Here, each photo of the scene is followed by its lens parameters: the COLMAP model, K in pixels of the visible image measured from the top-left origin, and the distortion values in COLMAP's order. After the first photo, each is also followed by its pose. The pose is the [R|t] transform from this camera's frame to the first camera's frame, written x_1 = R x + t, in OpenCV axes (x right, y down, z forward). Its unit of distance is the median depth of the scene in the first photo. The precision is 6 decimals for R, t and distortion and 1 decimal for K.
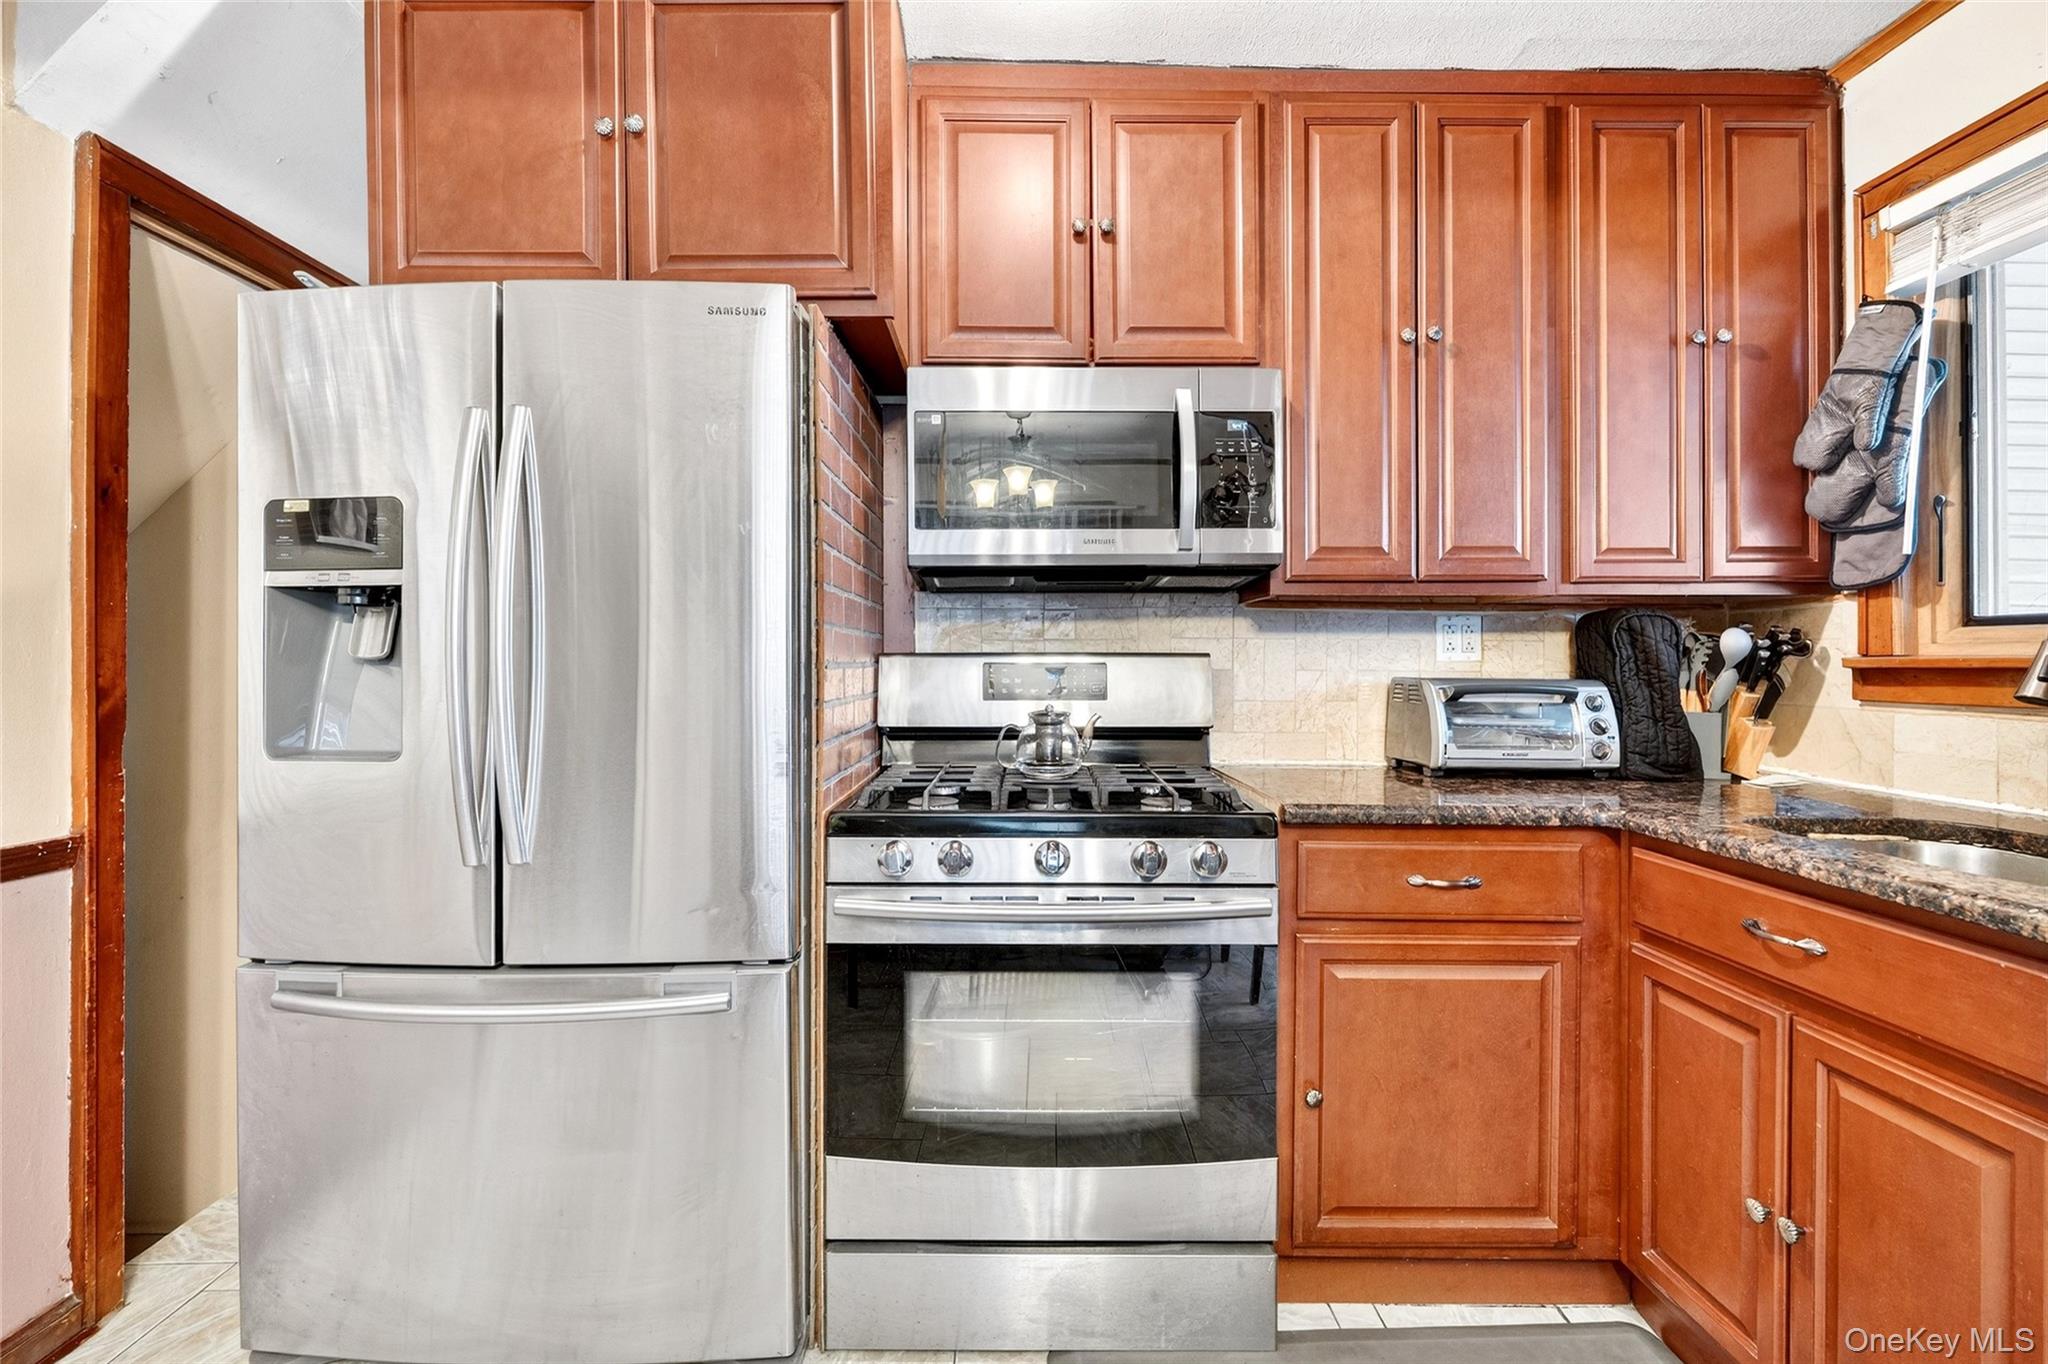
lens RADIAL K [[918.2, 0, 1035.5], [0, 918.2, 662.9], [0, 0, 1]] dist [-0.000142, -0.000294]
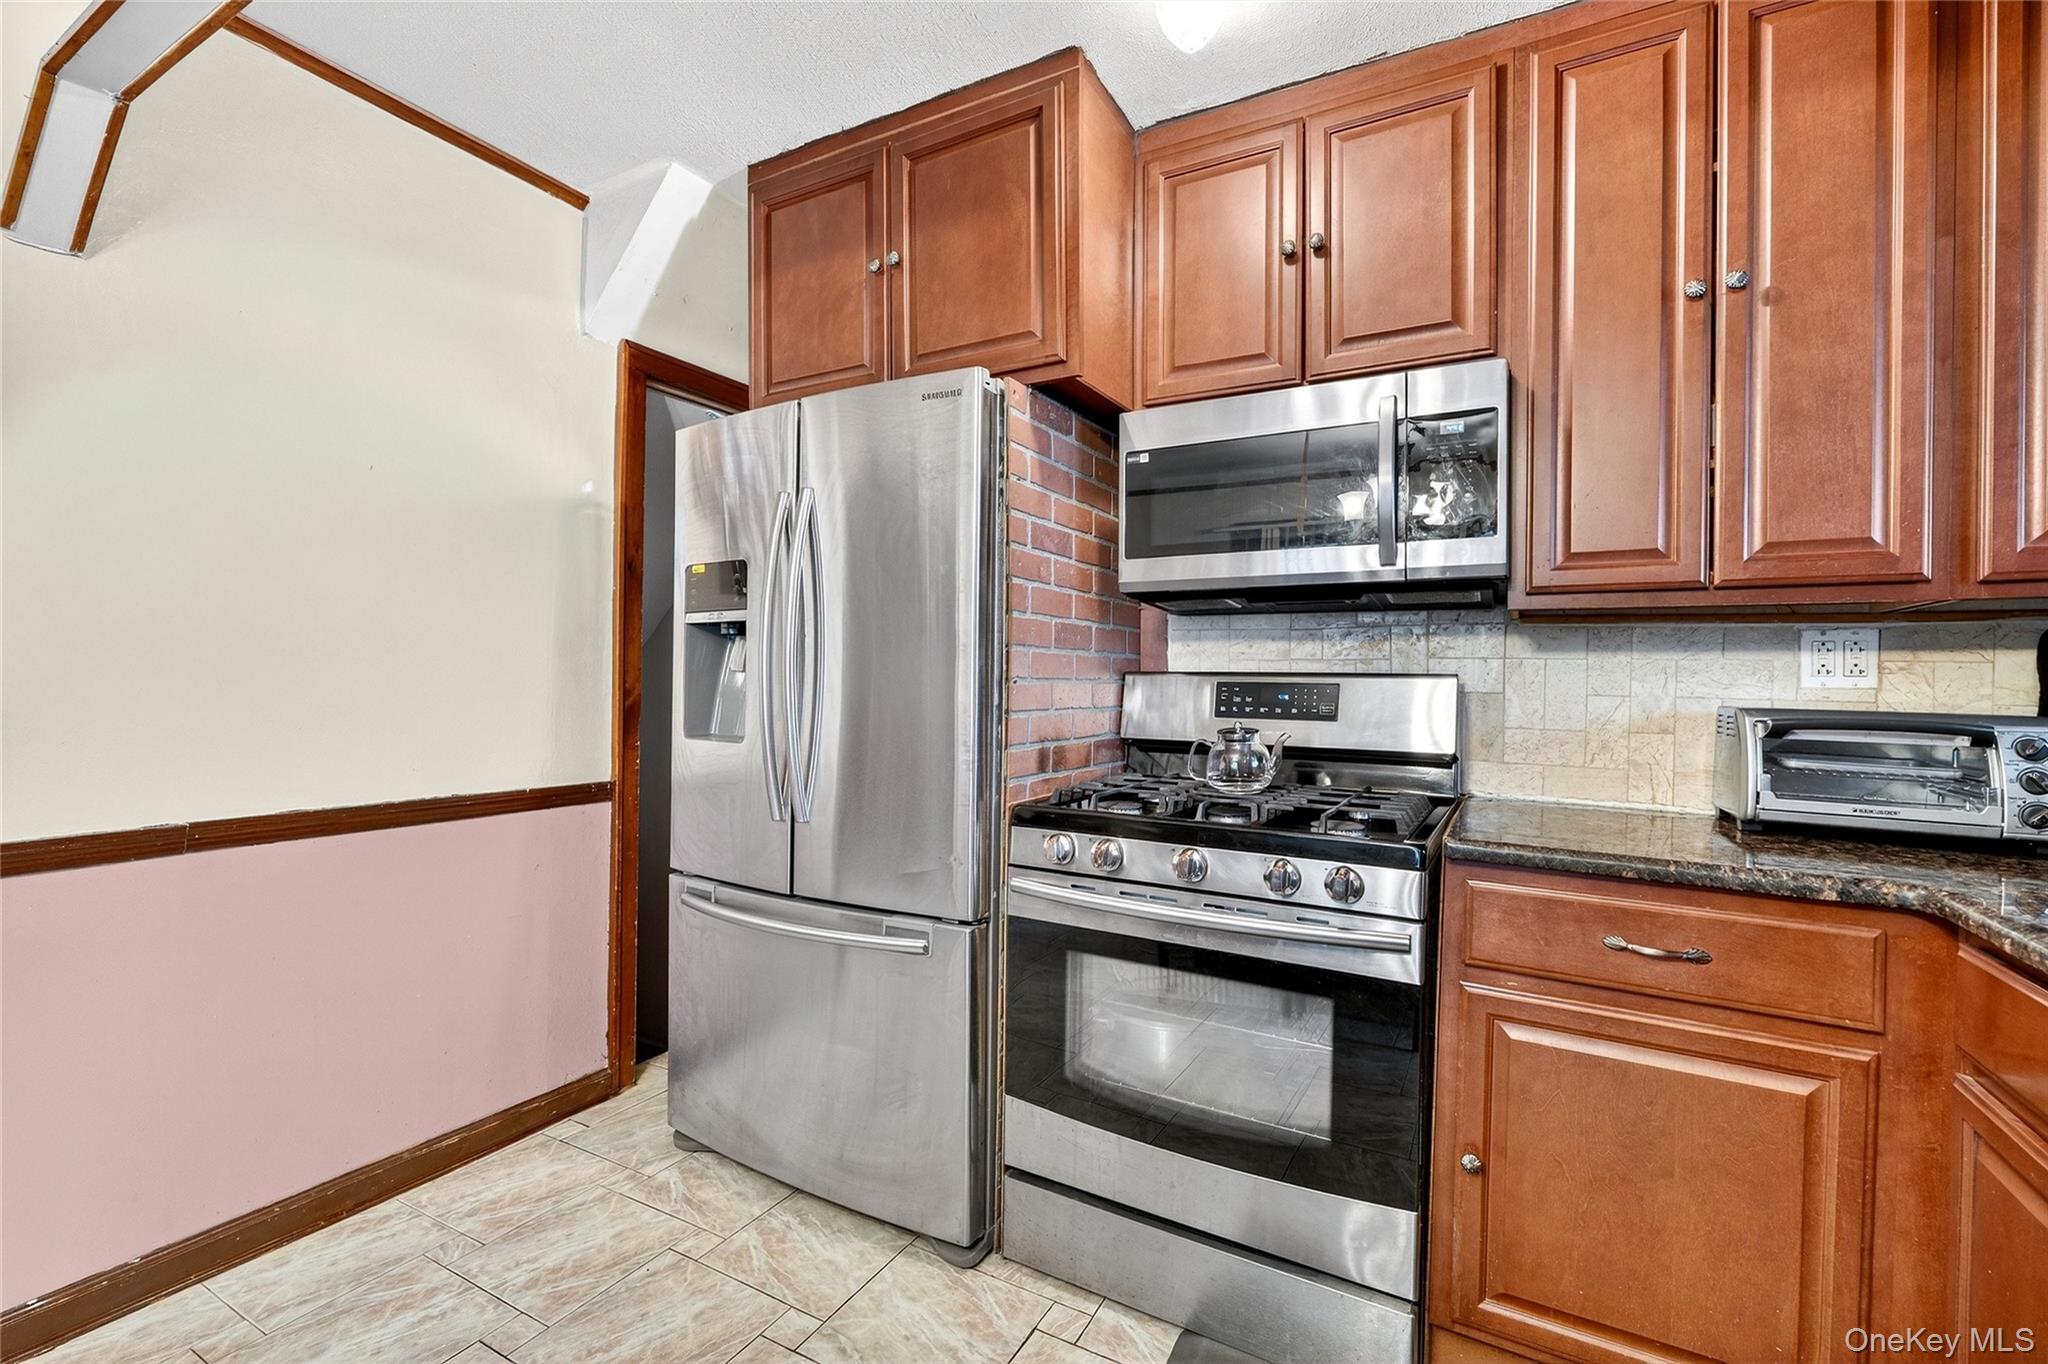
lens RADIAL K [[907.5, 0, 1032.0], [0, 907.5, 682.2], [0, 0, 1]] dist [-0.001484, 0.001433]
pose [[0.863498, 0.013401, -0.504174, 0.353925], [-0.014199, 0.999897, 0.002260, 0.001817], [0.504152, 0.005207, 0.863599, 0.001756]]
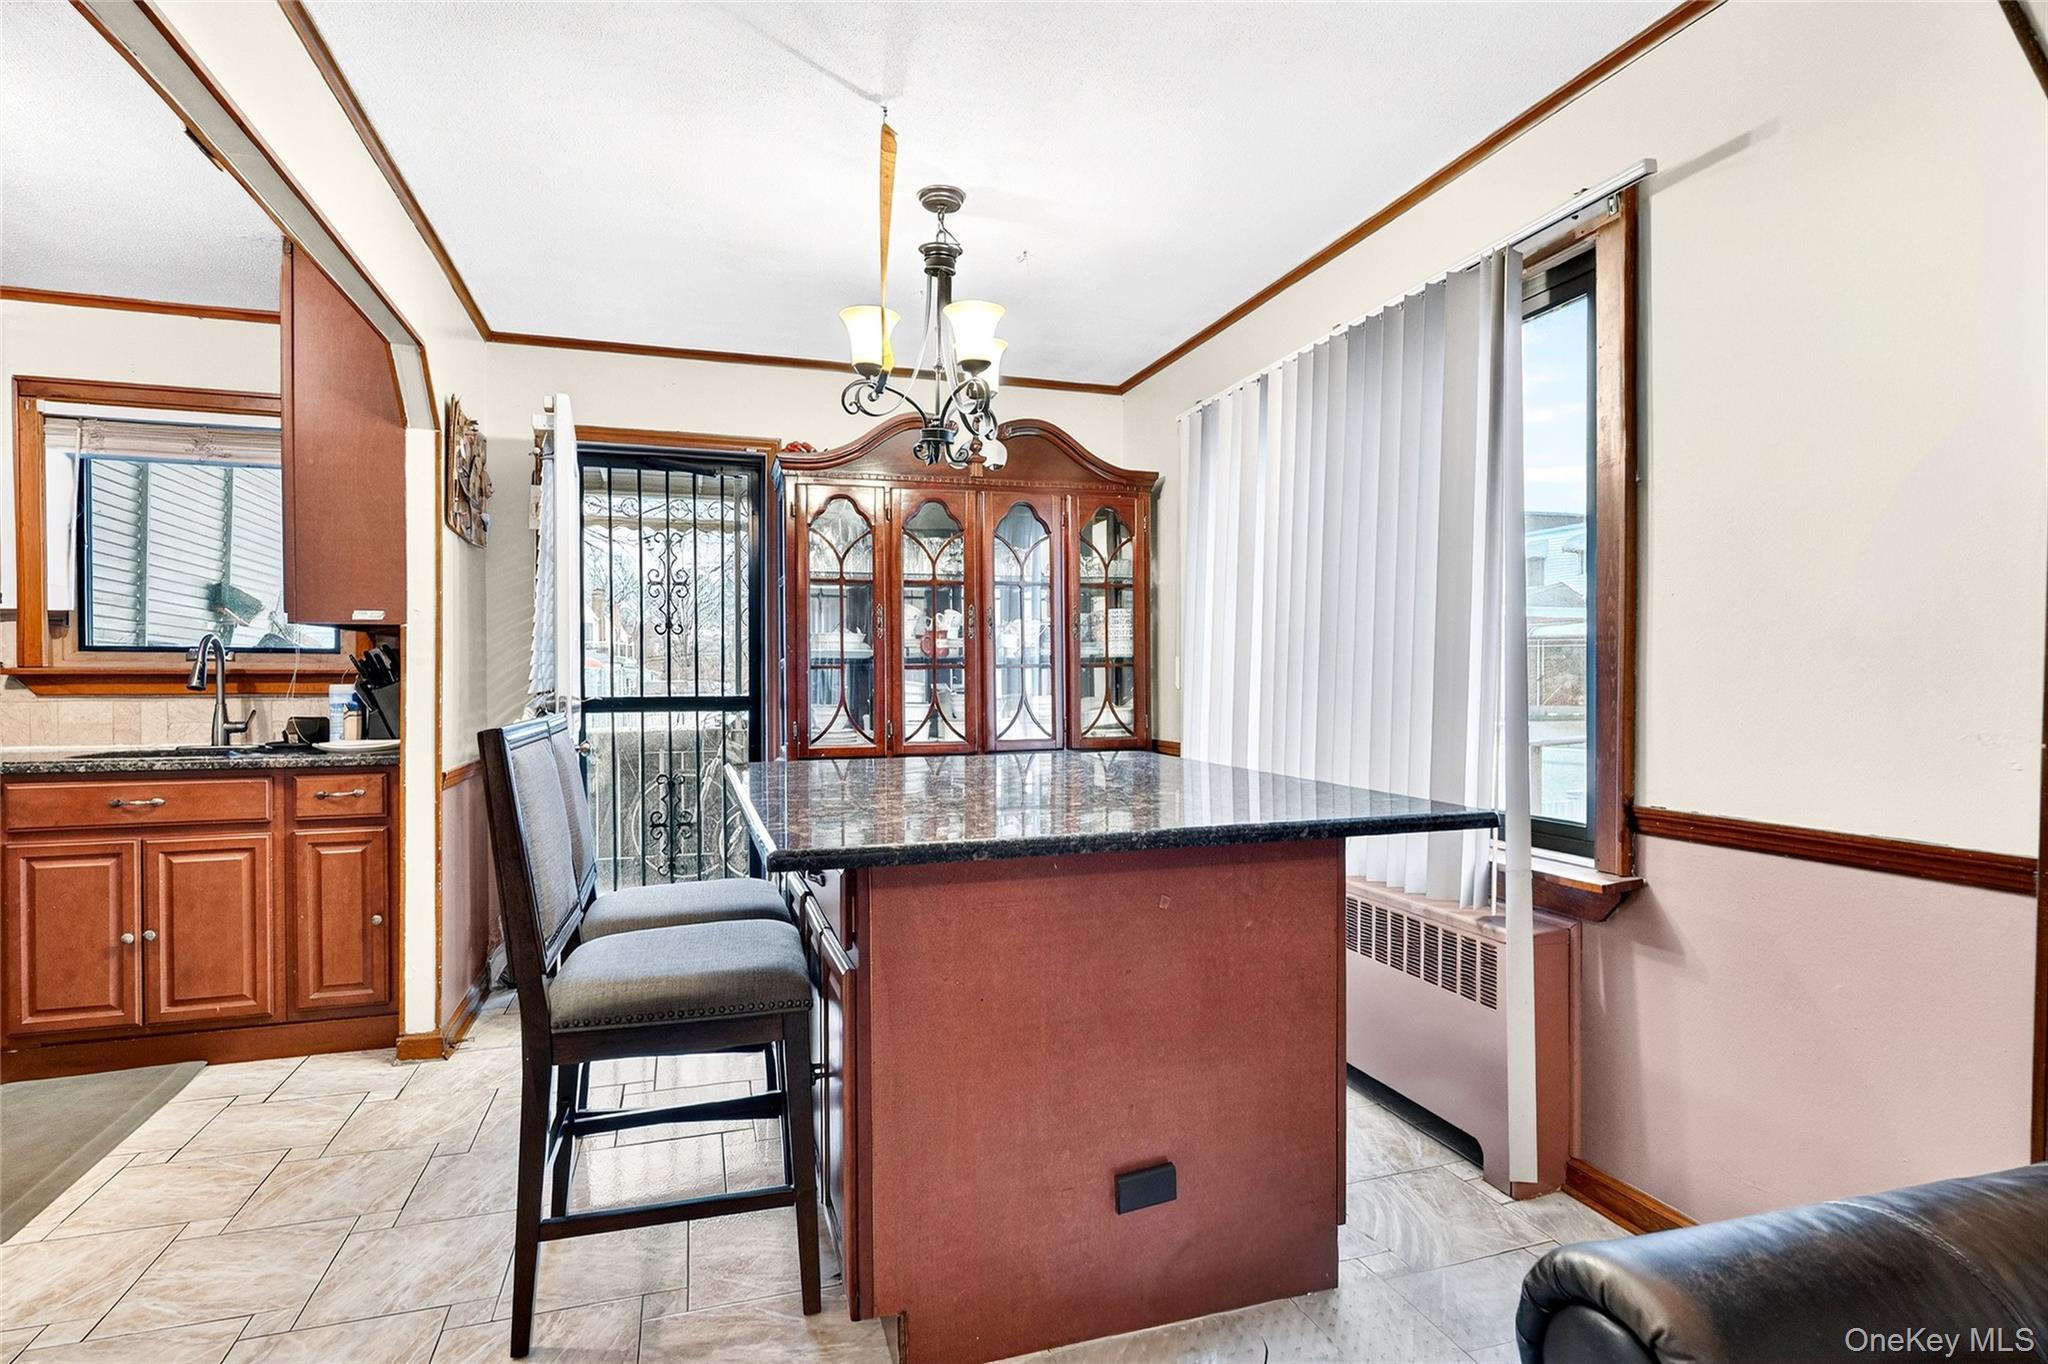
lens RADIAL K [[1023.4, 0, 1022.5], [0, 1023.4, 684.8], [0, 0, 1]] dist [-0.010947, 0.000521]
pose [[-0.287671, -0.010012, 0.957677, -1.501310], [-0.001576, 0.999949, 0.009980, 0.003709], [-0.957728, 0.001362, -0.287672, -0.199774]]
